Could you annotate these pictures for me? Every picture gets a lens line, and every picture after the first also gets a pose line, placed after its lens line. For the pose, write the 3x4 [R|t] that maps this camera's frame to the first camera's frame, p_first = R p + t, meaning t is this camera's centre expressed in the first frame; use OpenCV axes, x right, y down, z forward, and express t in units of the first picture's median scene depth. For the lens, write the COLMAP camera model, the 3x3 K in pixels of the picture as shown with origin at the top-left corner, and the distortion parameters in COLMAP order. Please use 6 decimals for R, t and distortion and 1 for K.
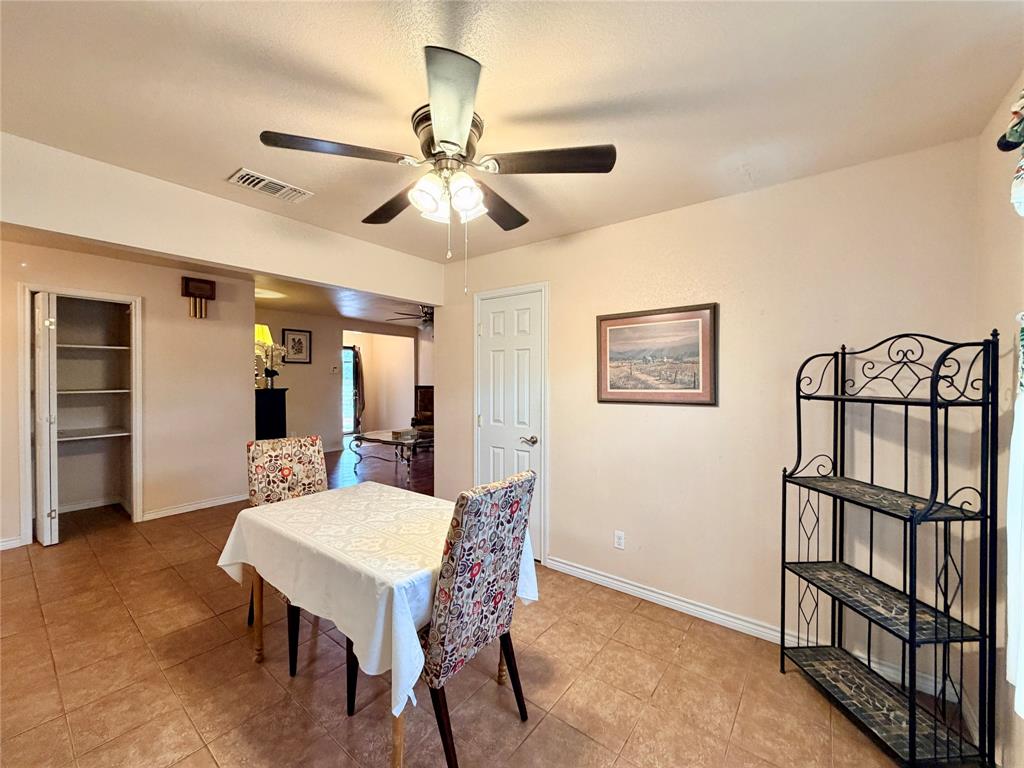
lens RADIAL K [[409.3, 0, 514.2], [0, 409.3, 381.1], [0, 0, 1]] dist [0.000666, -0.000382]
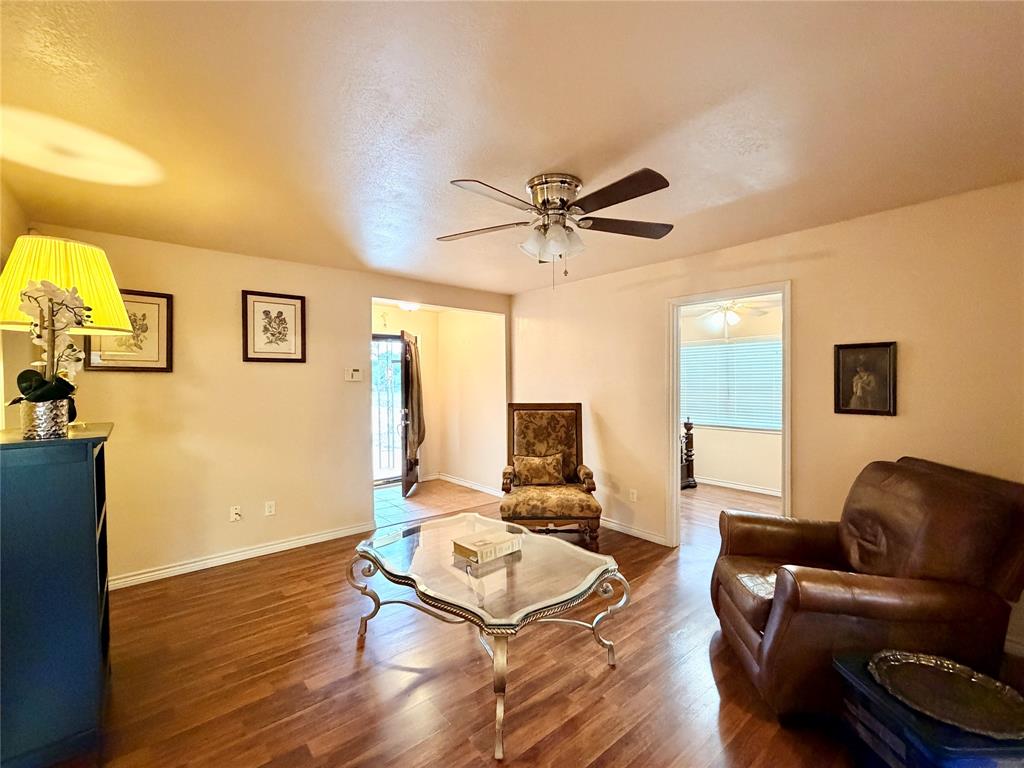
lens RADIAL K [[449.1, 0, 514.5], [0, 449.1, 385.8], [0, 0, 1]] dist [-0.000525, -0.000024]
pose [[0.978419, -0.006729, -0.206522, -0.120636], [0.006670, 0.999977, -0.000982, -0.010875], [0.206524, -0.000416, 0.978441, 0.460665]]
